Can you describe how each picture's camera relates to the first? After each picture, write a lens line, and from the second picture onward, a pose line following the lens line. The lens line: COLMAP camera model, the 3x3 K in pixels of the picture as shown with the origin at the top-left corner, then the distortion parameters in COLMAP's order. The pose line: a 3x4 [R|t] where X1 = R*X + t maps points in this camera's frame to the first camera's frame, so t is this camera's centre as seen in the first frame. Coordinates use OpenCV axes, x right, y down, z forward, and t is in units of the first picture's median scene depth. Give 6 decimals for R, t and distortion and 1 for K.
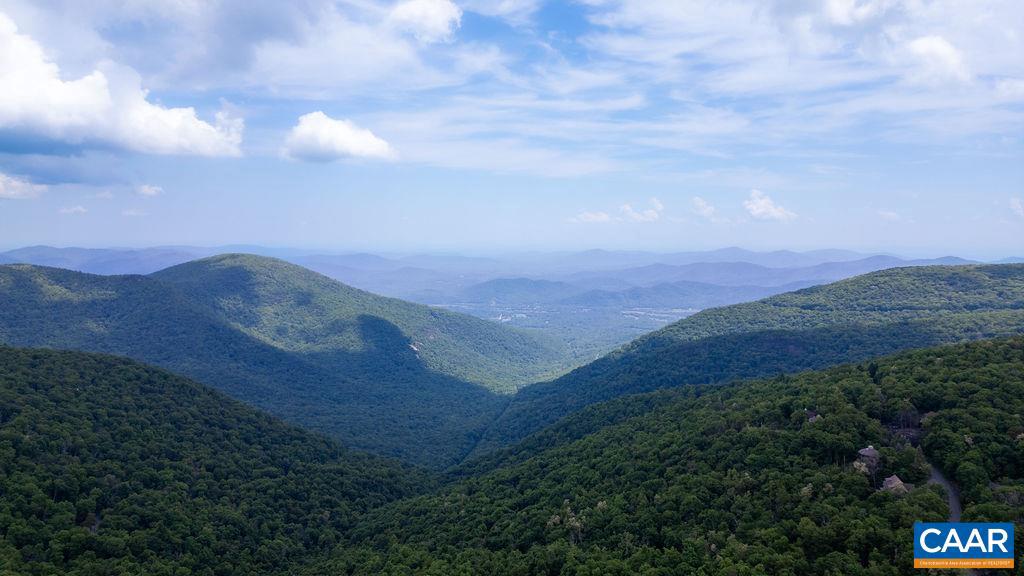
lens RADIAL K [[712.0, 0, 508.6], [0, 712.0, 285.0], [0, 0, 1]] dist [0.071239, -0.064219]
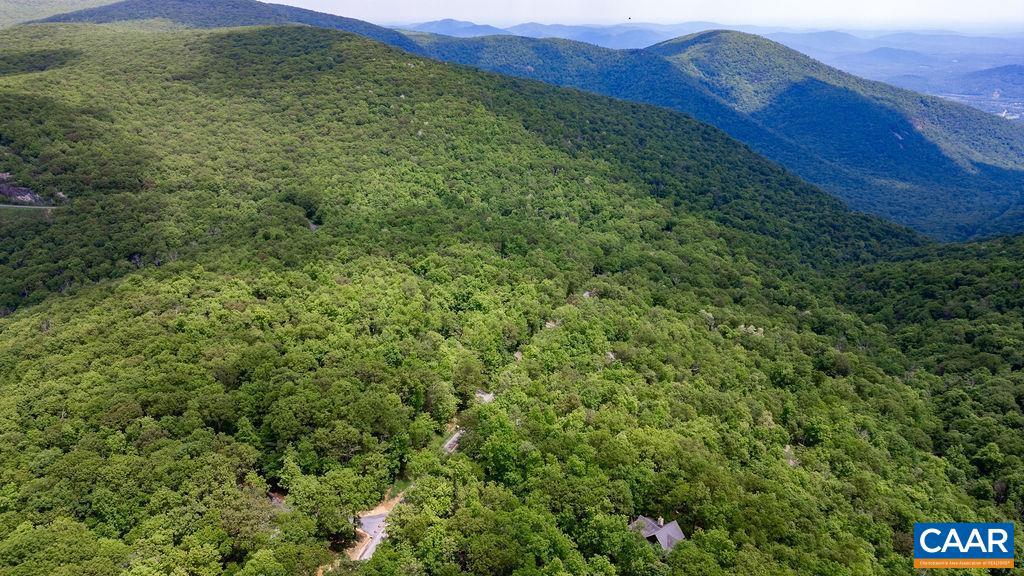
lens RADIAL K [[712.0, 0, 508.6], [0, 712.0, 285.0], [0, 0, 1]] dist [0.071239, -0.064219]
pose [[0.829497, 0.196555, -0.522782, -0.026097], [-0.036429, 0.953075, 0.300534, 0.007987], [0.557322, -0.230247, 0.797733, -0.112257]]
